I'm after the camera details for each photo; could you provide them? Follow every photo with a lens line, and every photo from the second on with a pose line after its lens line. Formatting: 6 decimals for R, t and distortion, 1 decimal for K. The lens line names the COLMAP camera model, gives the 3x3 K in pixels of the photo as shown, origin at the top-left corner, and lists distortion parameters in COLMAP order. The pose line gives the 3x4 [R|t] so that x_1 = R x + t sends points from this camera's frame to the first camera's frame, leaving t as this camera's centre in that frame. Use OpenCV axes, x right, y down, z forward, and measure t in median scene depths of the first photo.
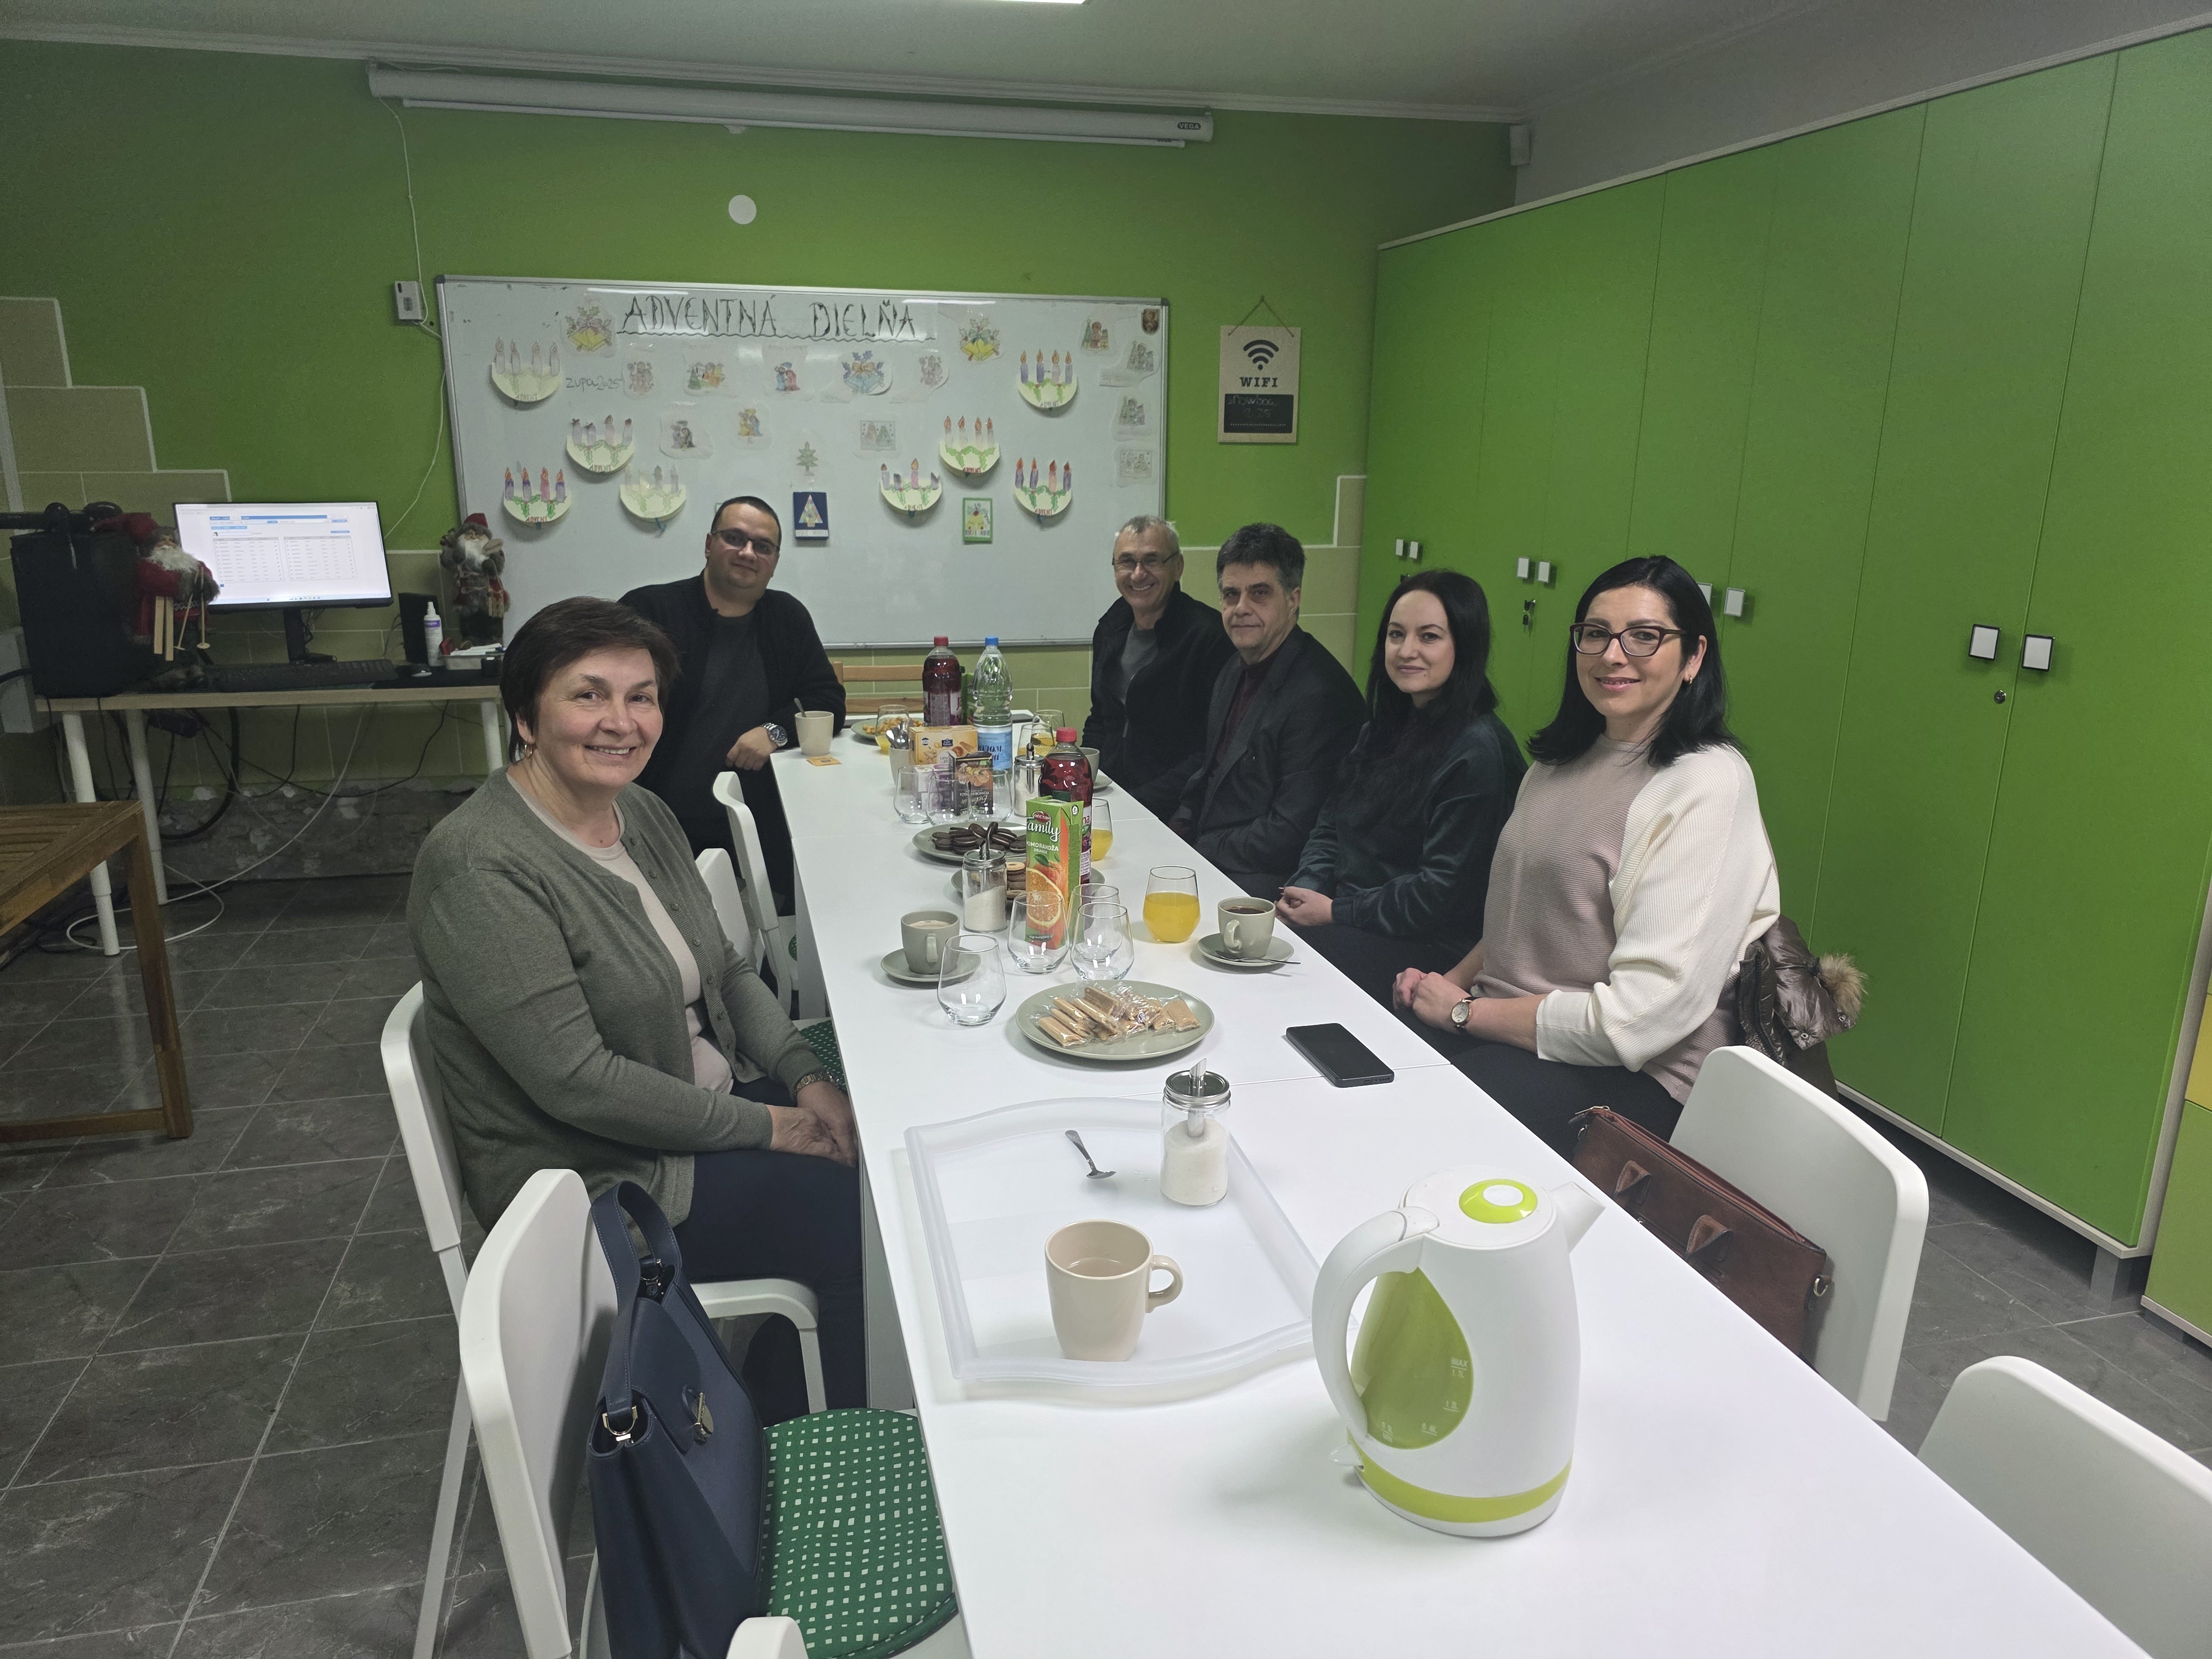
lens RADIAL K [[1484.6, 0, 1095.4], [0, 1484.6, 825.4], [0, 0, 1]] dist [0.050643, -0.044520]
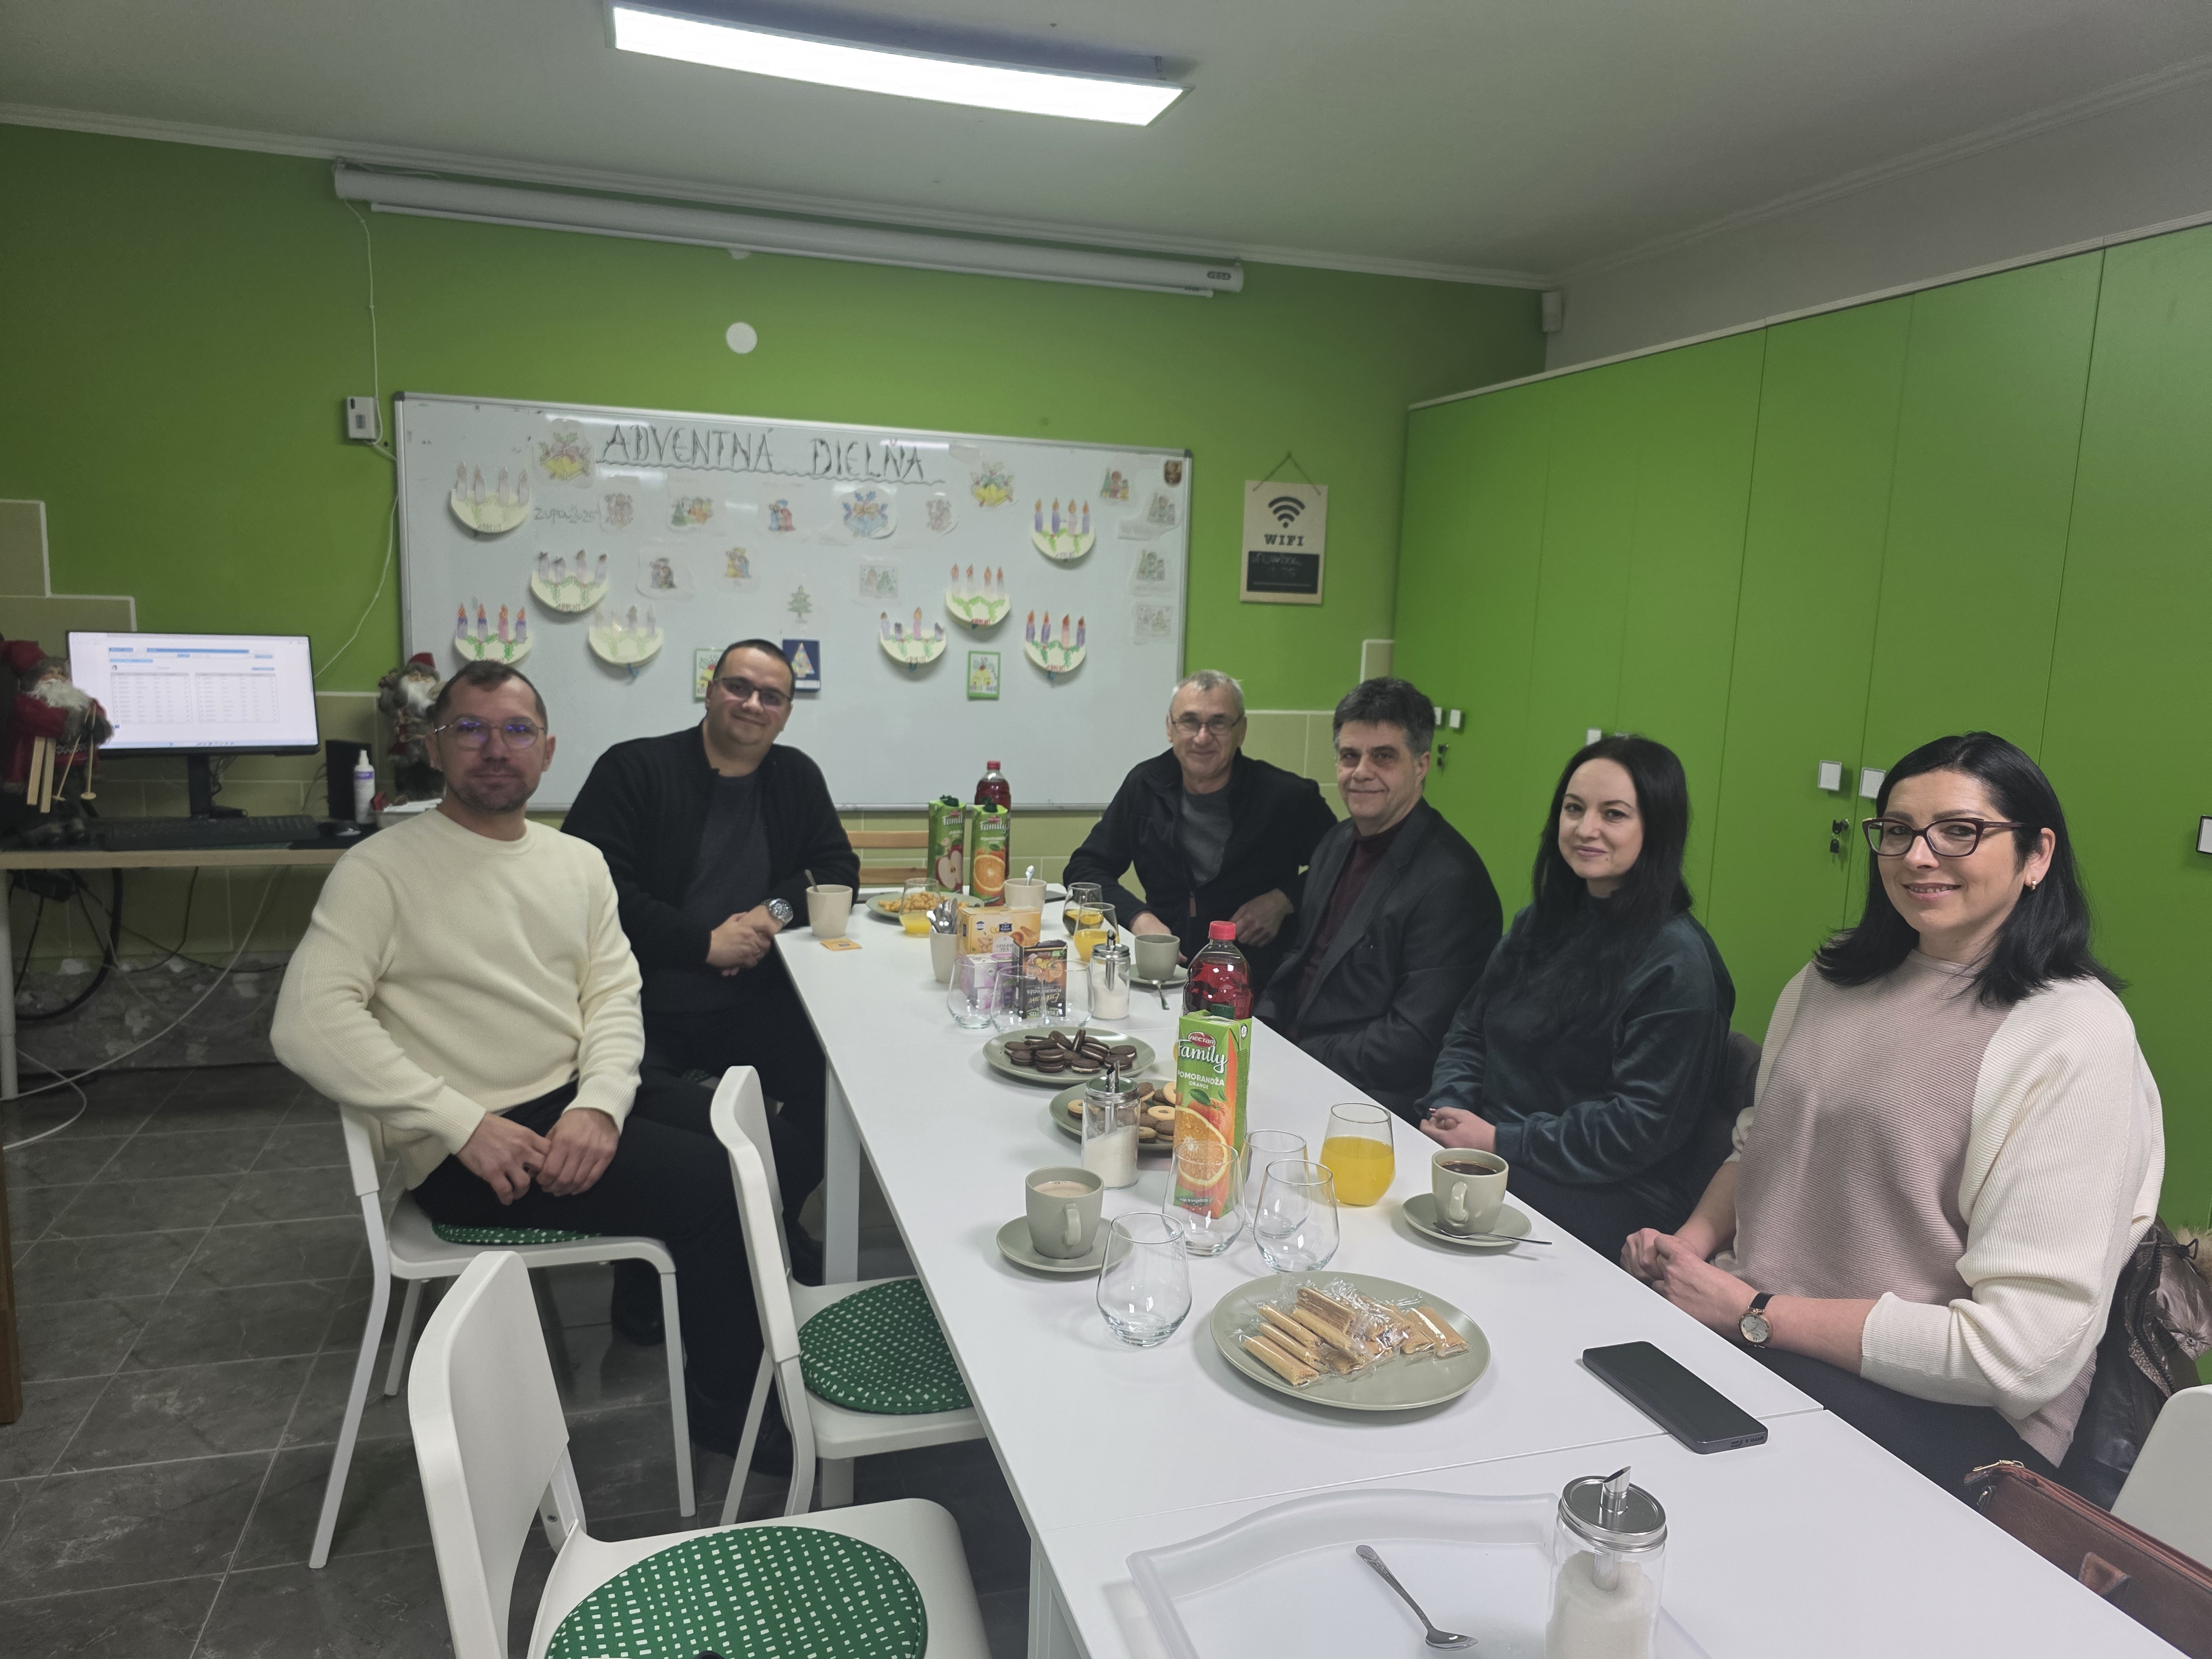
lens RADIAL K [[1484.6, 0, 1120.6], [0, 1484.6, 830.8], [0, 0, 1]] dist [0.050643, -0.044520]
pose [[0.997472, 0.019507, 0.068324, -0.060484], [-0.012172, 0.994272, -0.106180, -0.014438], [-0.070004, 0.105080, 0.991997, 0.102988]]
